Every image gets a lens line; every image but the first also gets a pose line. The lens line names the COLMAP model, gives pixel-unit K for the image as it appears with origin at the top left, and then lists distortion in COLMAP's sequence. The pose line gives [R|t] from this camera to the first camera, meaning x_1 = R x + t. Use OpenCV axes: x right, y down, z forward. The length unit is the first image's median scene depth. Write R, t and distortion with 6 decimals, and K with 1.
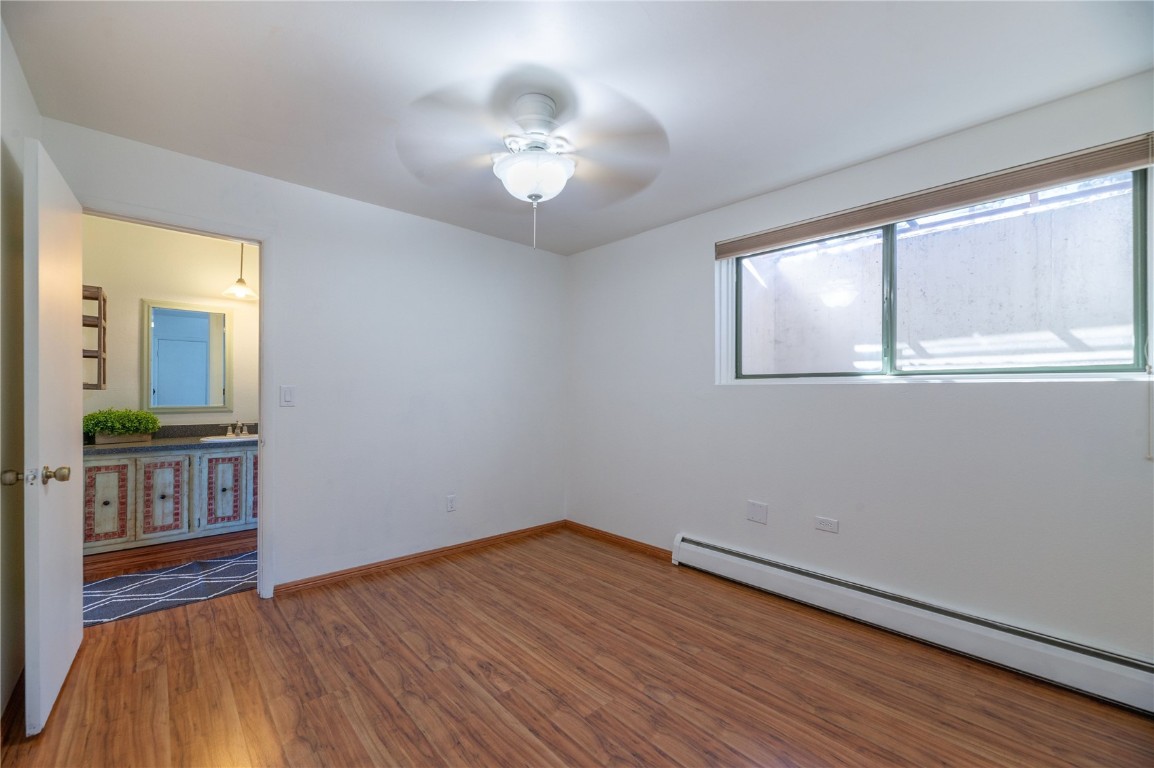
lens RADIAL K [[461.4, 0, 561.5], [0, 461.4, 393.7], [0, 0, 1]] dist [-0.001364, 0.000107]
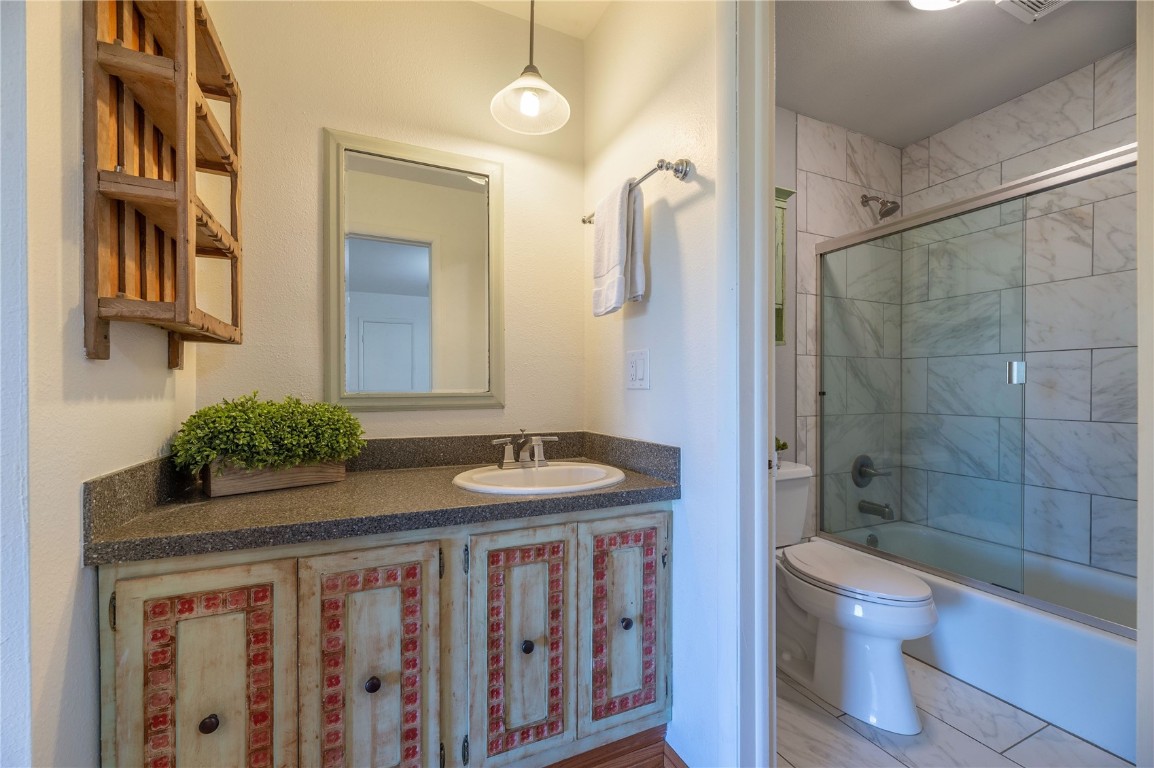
lens RADIAL K [[466.5, 0, 569.8], [0, 466.5, 395.5], [0, 0, 1]] dist [-0.001813, -0.000468]
pose [[0.953854, -0.002738, -0.300259, -0.620235], [0.005623, 0.999946, 0.008743, 0.030032], [0.300219, -0.010028, 0.953818, 0.715573]]
